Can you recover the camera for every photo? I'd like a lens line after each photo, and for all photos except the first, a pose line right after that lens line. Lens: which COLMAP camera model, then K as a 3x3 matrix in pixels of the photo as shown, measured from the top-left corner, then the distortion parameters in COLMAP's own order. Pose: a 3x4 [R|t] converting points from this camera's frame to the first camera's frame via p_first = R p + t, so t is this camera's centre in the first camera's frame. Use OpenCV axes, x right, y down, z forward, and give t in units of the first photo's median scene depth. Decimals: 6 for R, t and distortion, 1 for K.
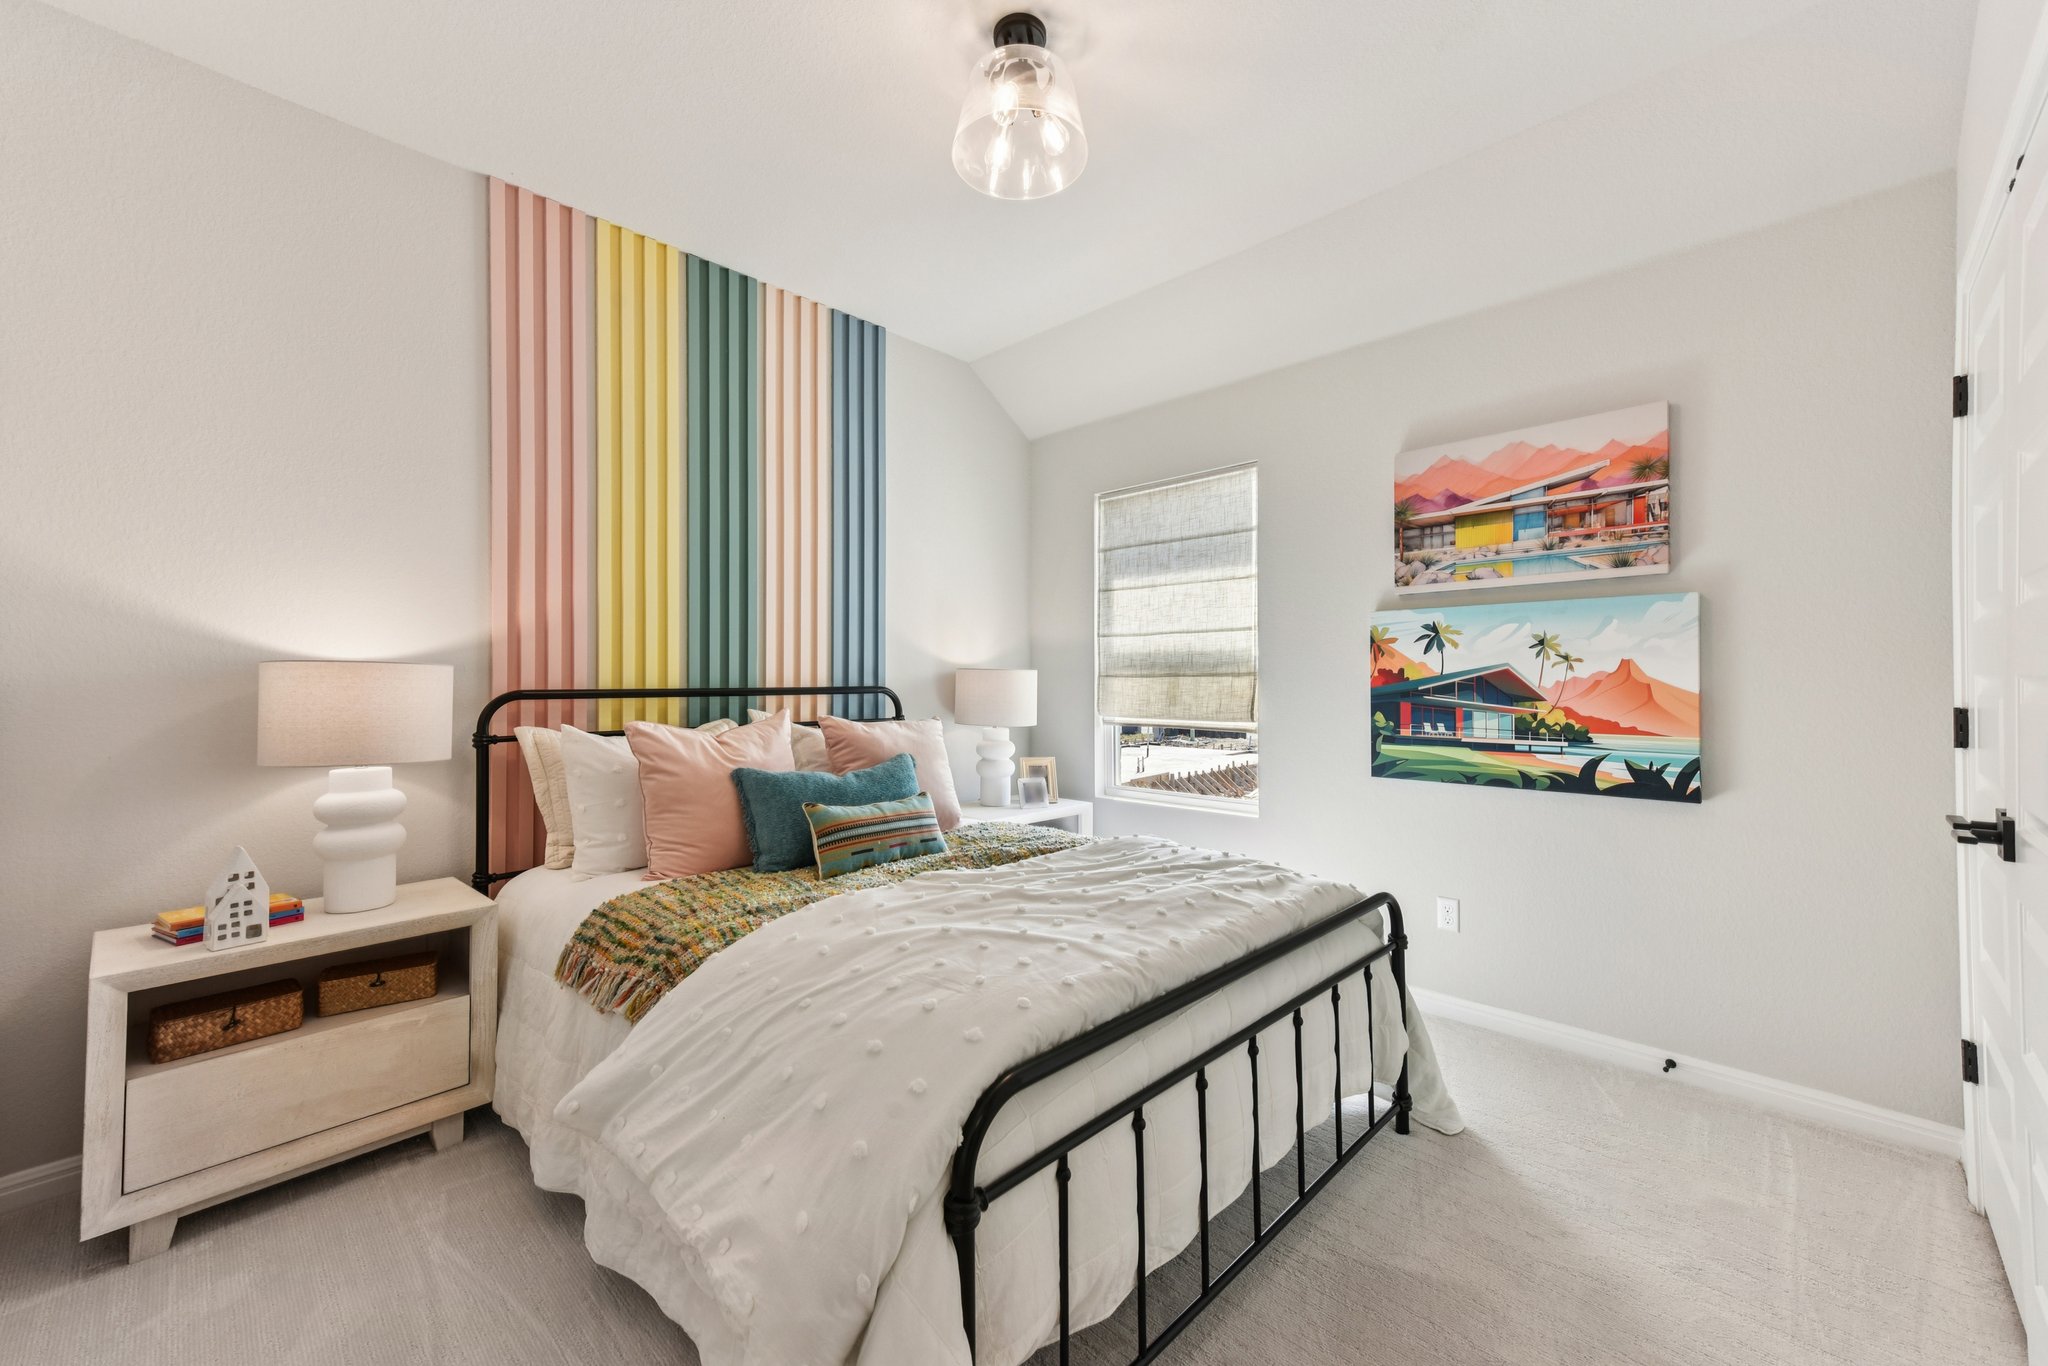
lens RADIAL K [[799.7, 0, 1014.9], [0, 799.7, 677.9], [0, 0, 1]] dist [0.032306, -0.002370]
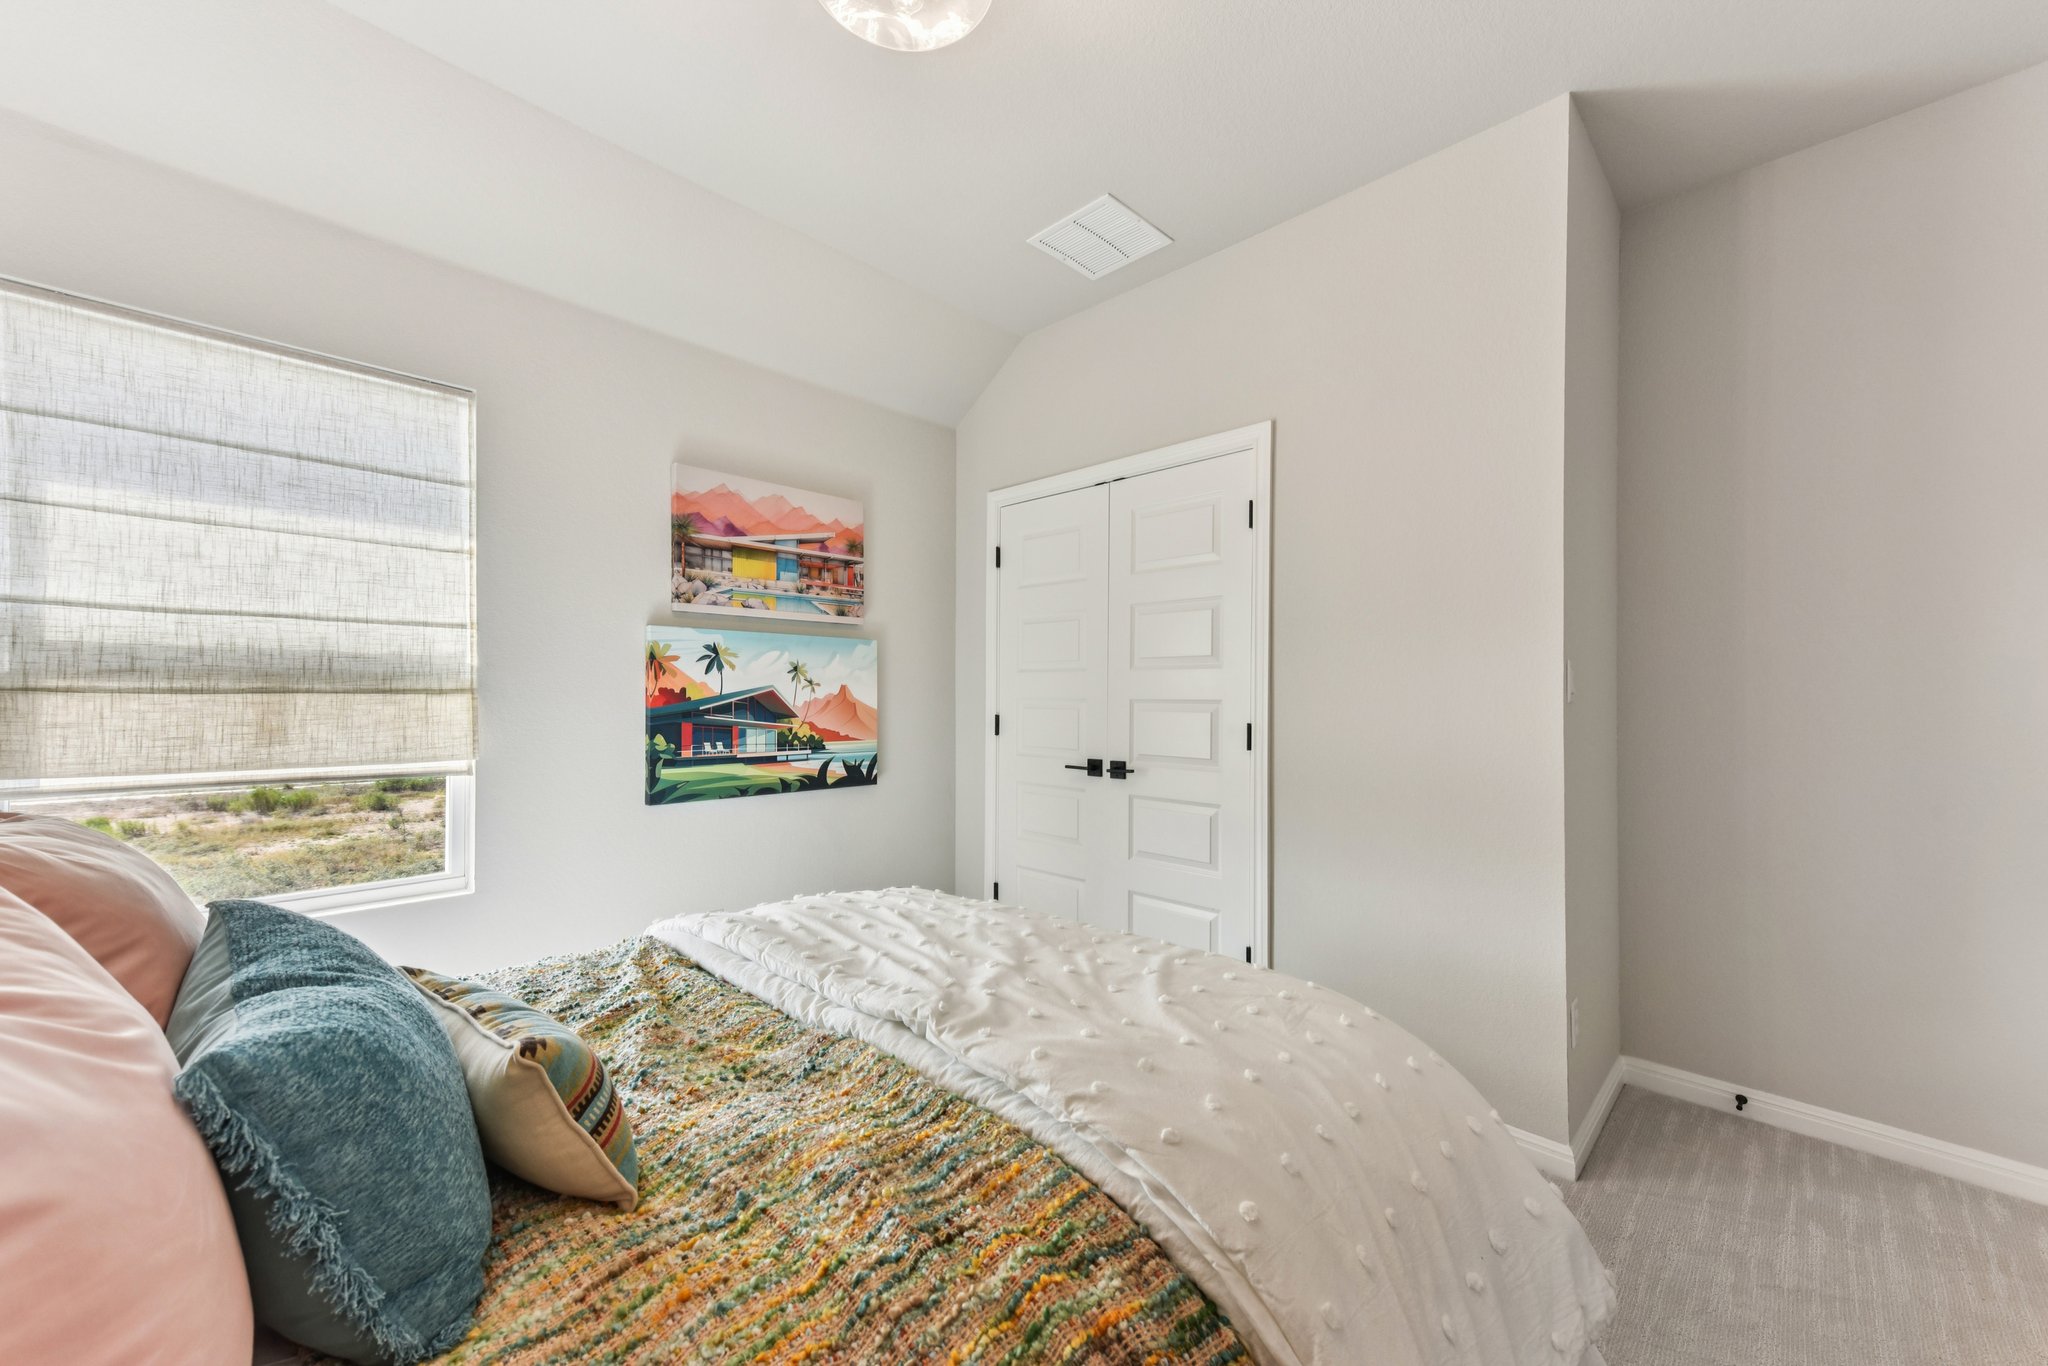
lens RADIAL K [[799.7, 0, 1015.0], [0, 799.7, 692.9], [0, 0, 1]] dist [0.032306, -0.002370]
pose [[0.003436, 0.007793, 0.999964, -0.507147], [-0.006625, 0.999948, -0.007770, -0.001097], [-0.999972, -0.006598, 0.003487, 0.631075]]
